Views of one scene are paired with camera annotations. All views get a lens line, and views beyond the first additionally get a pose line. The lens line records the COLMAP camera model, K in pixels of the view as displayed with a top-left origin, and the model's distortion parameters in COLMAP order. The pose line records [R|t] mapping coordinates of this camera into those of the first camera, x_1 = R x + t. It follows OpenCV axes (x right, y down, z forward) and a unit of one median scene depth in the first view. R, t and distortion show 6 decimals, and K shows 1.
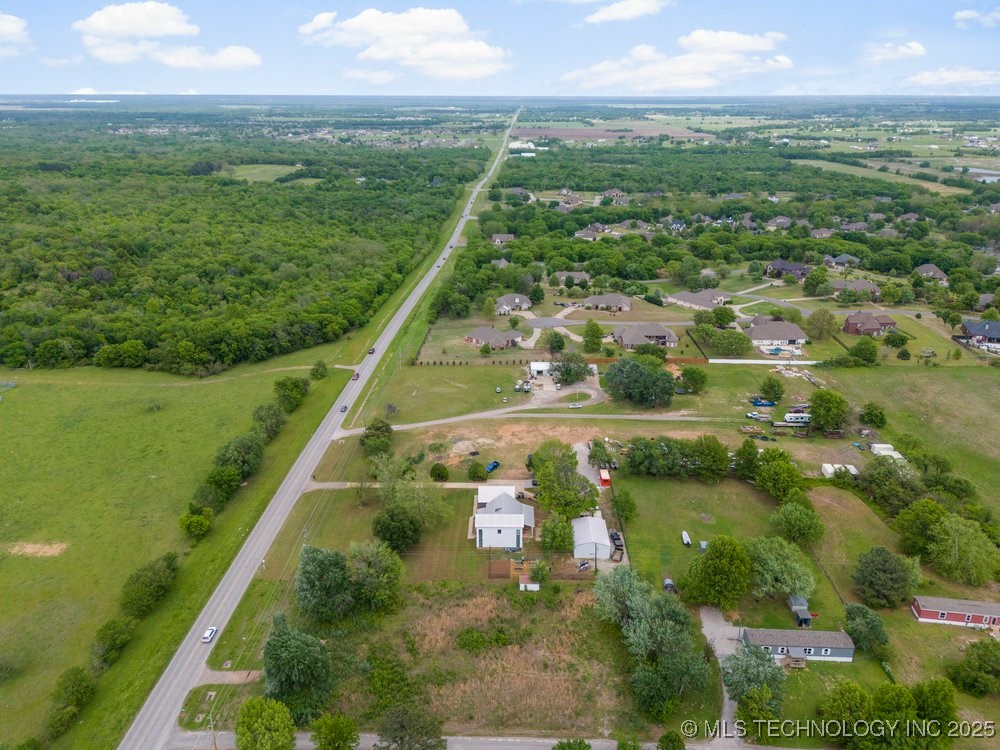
lens RADIAL K [[733.9, 0, 506.3], [0, 733.9, 362.4], [0, 0, 1]] dist [0.096116, -0.102130]
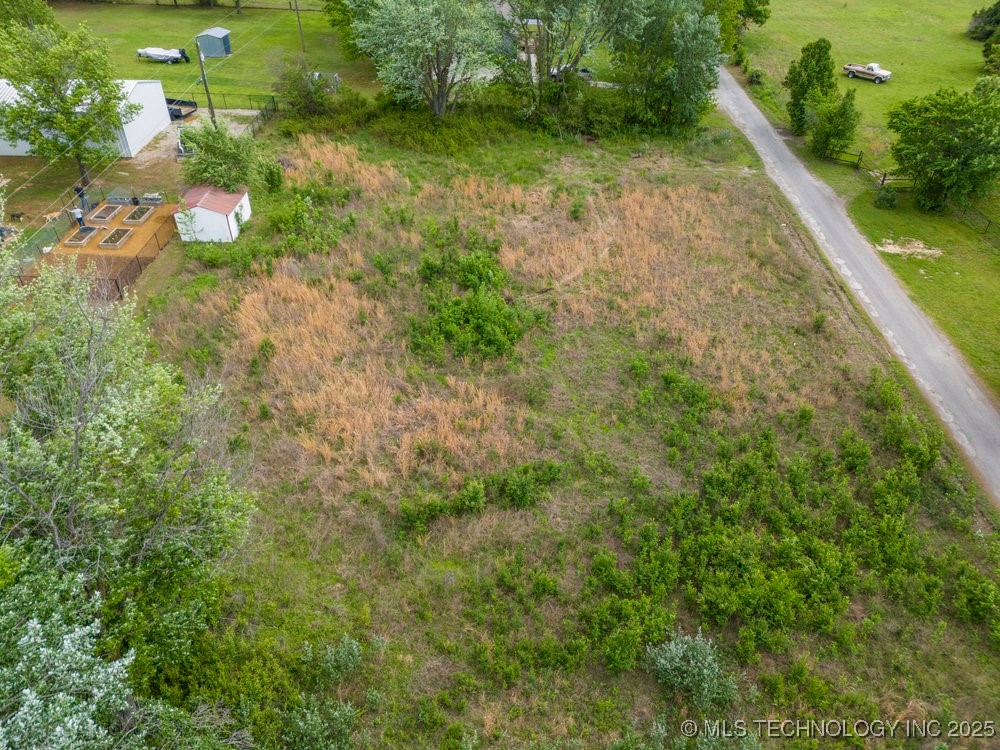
lens RADIAL K [[733.9, 0, 506.3], [0, 733.9, 362.4], [0, 0, 1]] dist [0.096116, -0.102130]
pose [[-0.006799, -0.591220, 0.806482, -0.259446], [0.333216, 0.759068, 0.559271, 0.228429], [-0.942826, 0.272535, 0.191843, 0.902740]]
